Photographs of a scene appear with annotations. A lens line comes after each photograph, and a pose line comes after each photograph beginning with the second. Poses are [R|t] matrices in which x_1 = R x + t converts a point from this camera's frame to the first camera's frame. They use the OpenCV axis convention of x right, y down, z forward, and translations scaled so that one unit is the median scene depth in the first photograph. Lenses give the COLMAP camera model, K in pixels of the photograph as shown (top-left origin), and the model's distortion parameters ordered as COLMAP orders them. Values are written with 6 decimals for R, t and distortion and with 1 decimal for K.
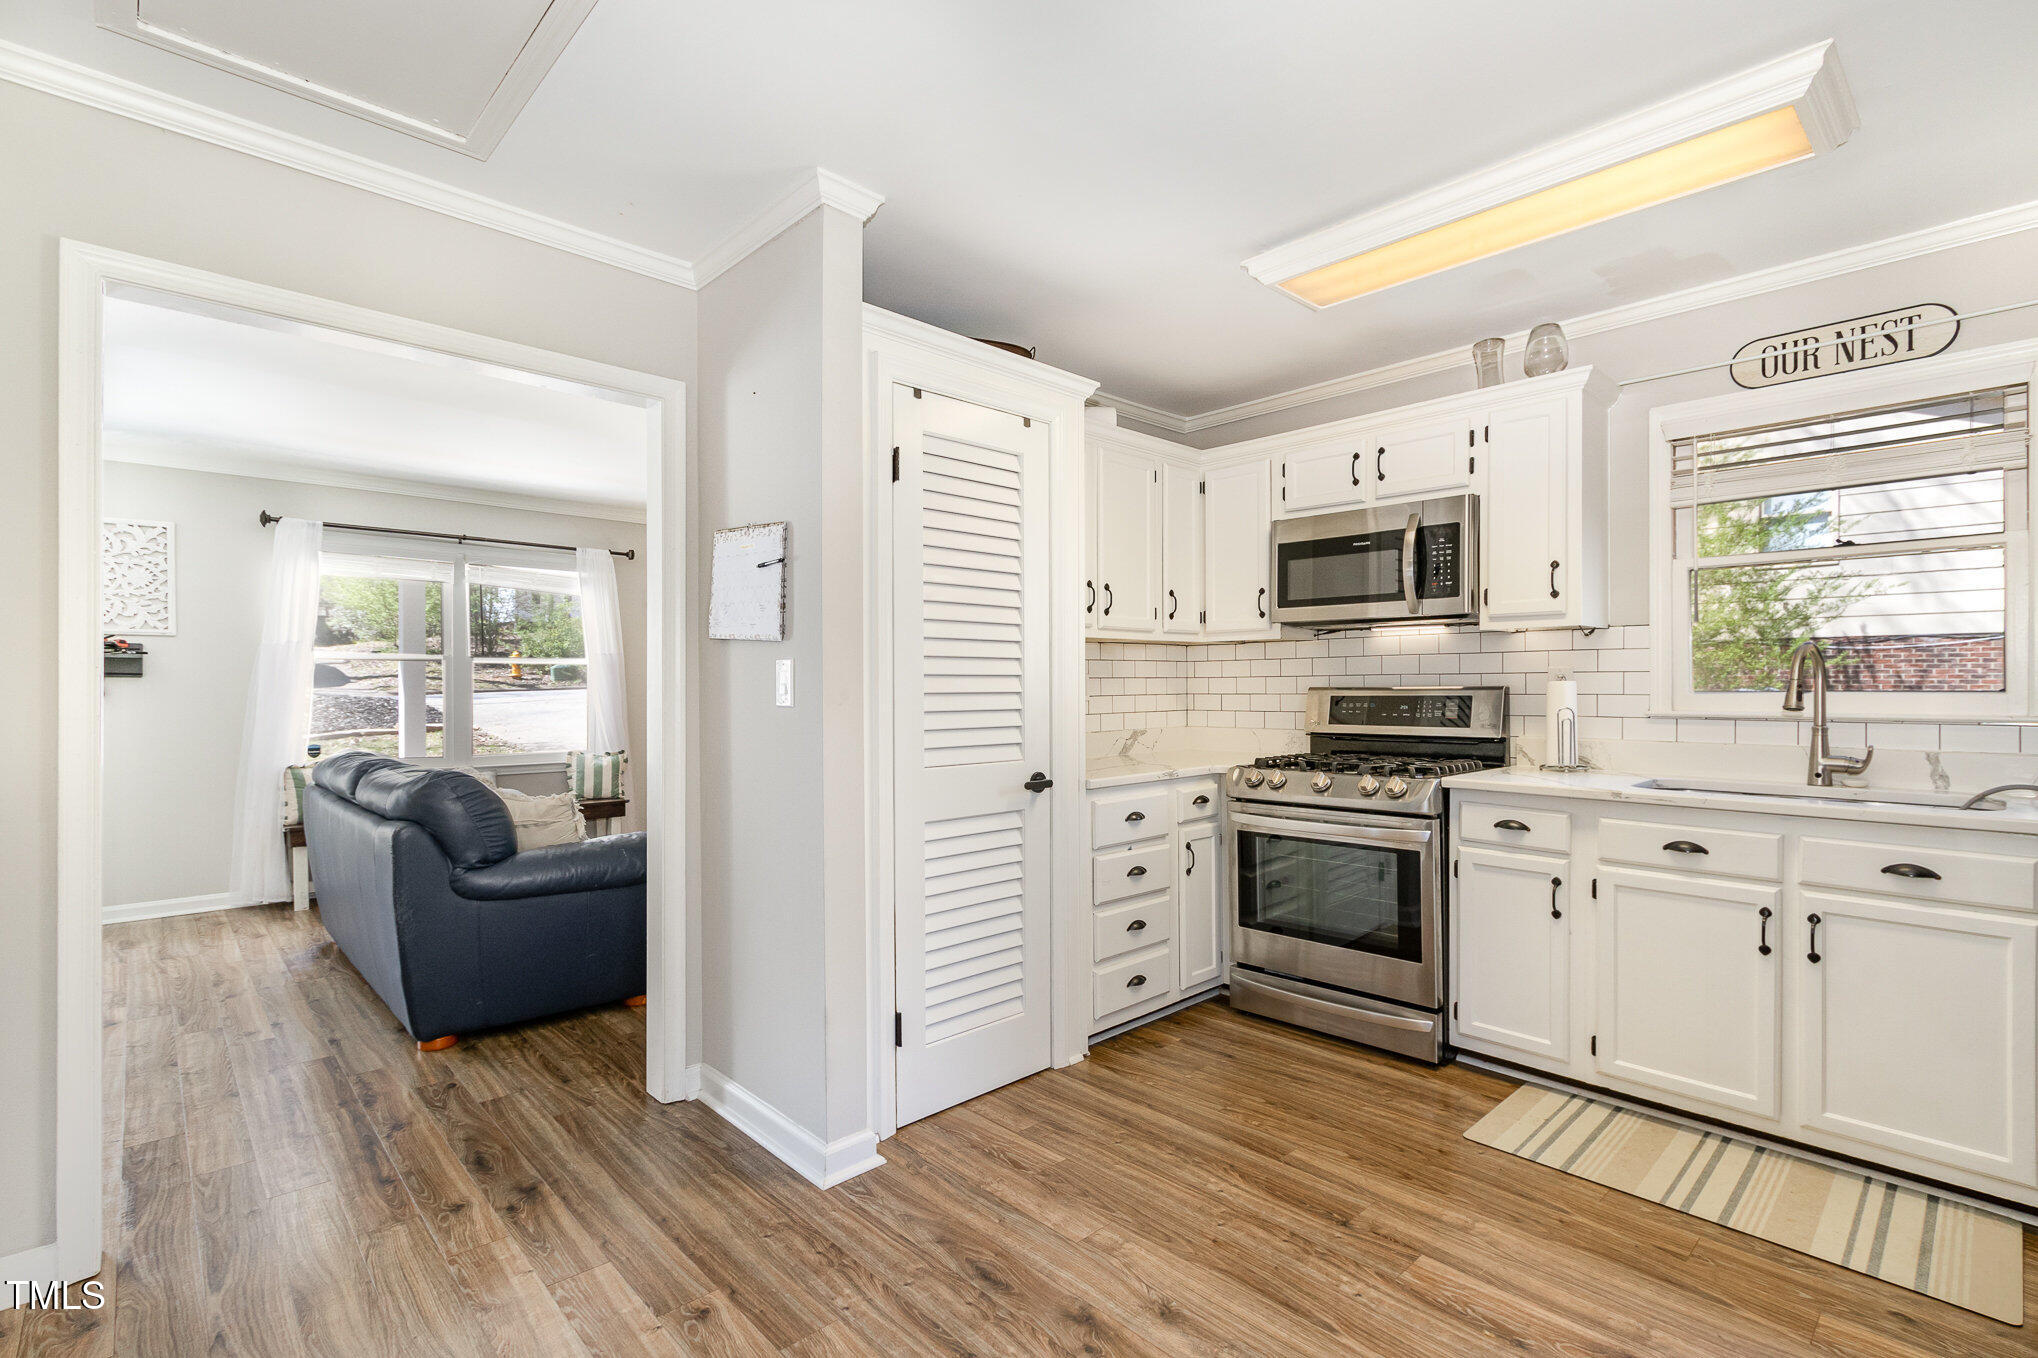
lens RADIAL K [[937.5, 0, 1011.7], [0, 937.5, 687.0], [0, 0, 1]] dist [-0.001669, 0.000409]
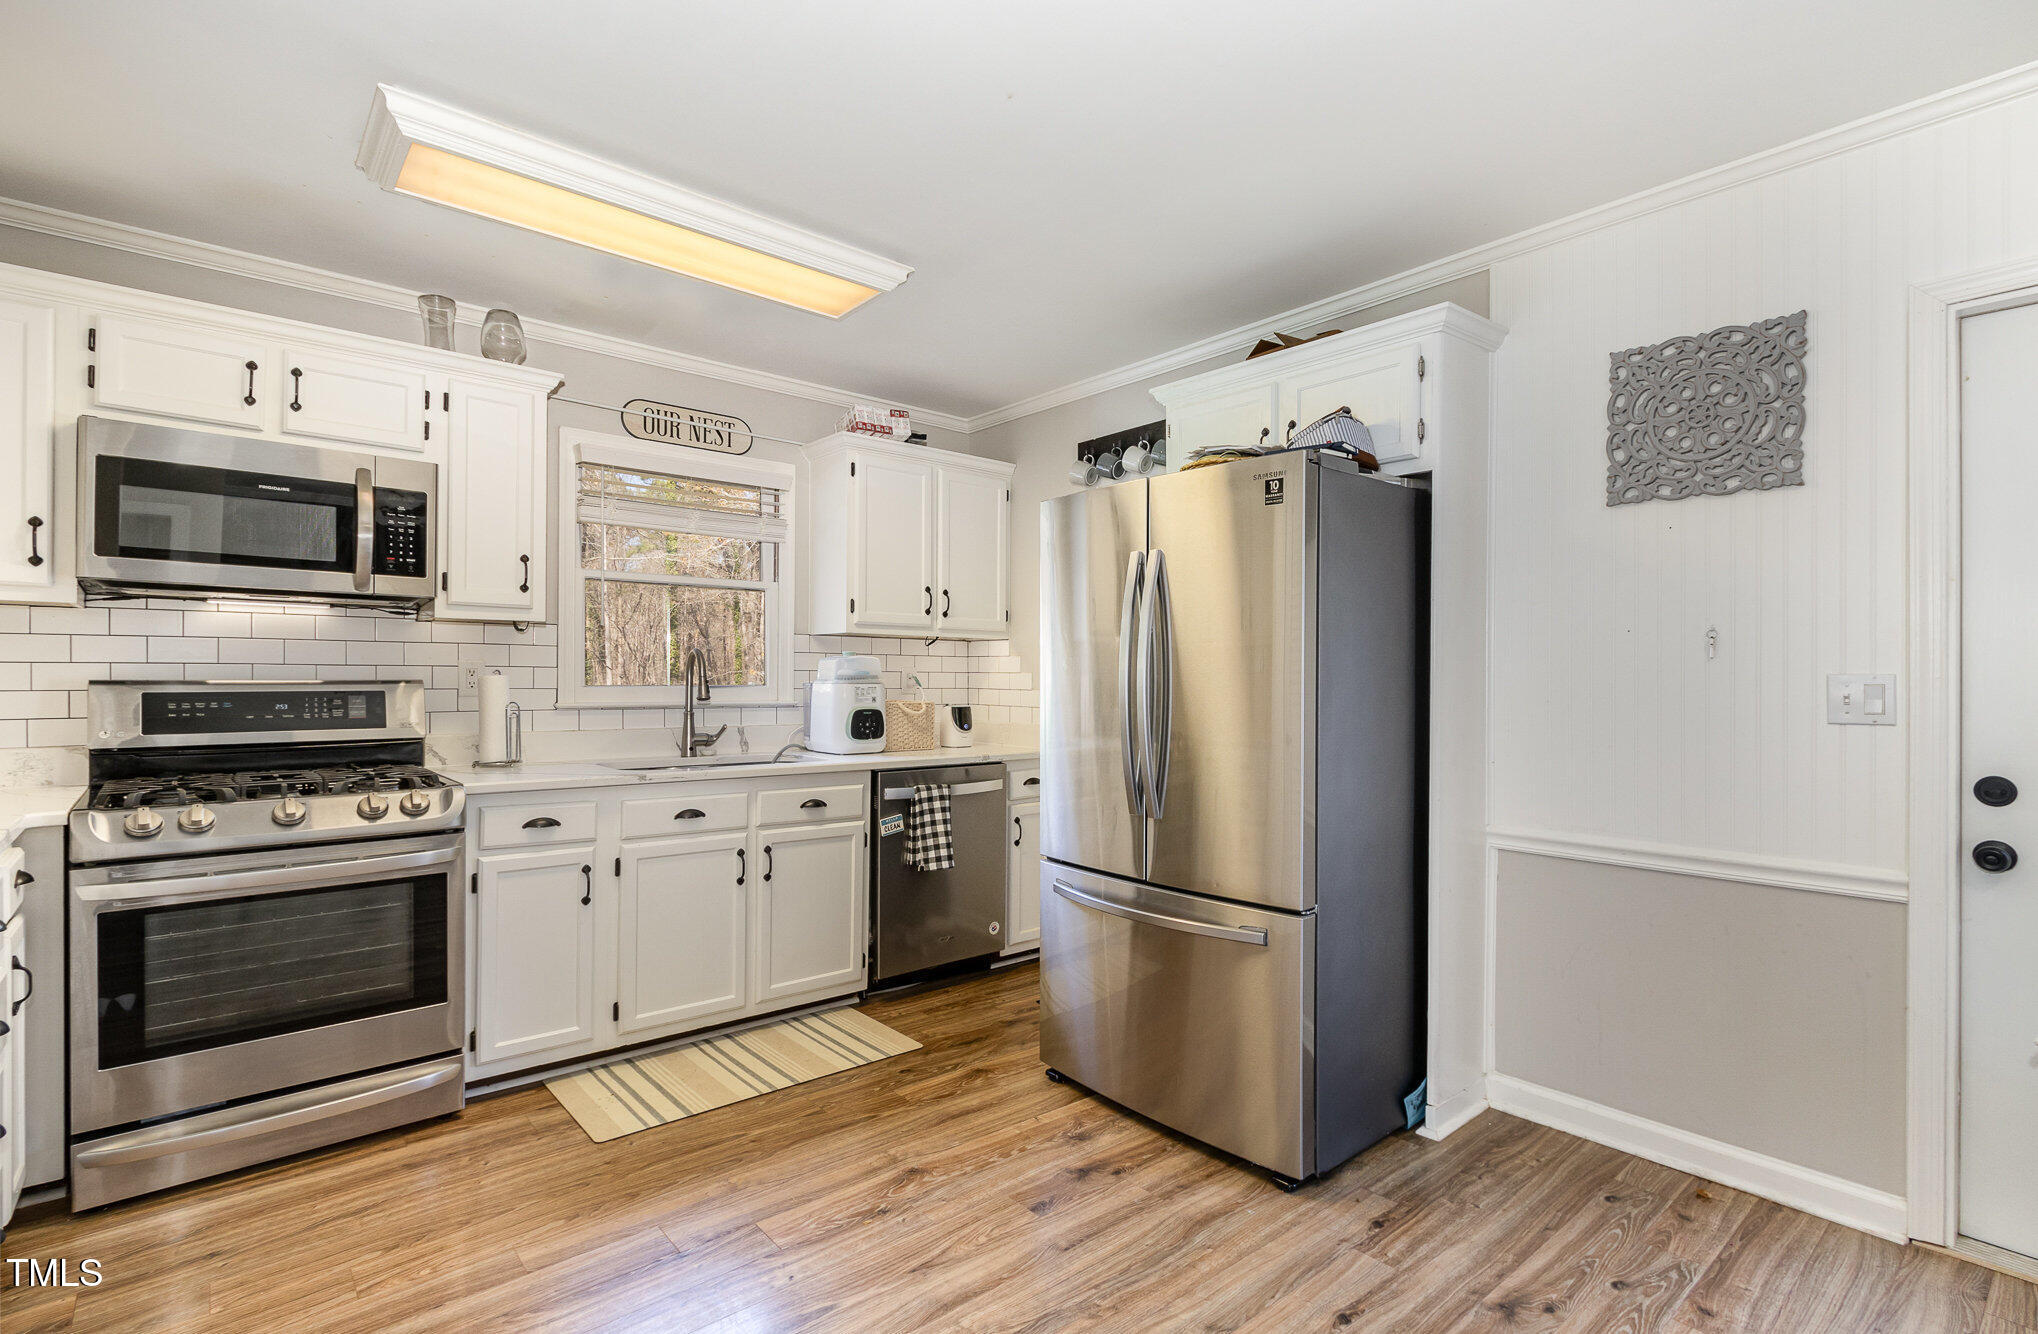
lens RADIAL K [[948.4, 0, 1009.3], [0, 948.4, 672.3], [0, 0, 1]] dist [0.020832, -0.000808]
pose [[0.055987, 0.005431, 0.998417, -0.431069], [-0.009759, 0.999940, -0.004892, -0.010668], [-0.998384, -0.009470, 0.056037, 0.449755]]
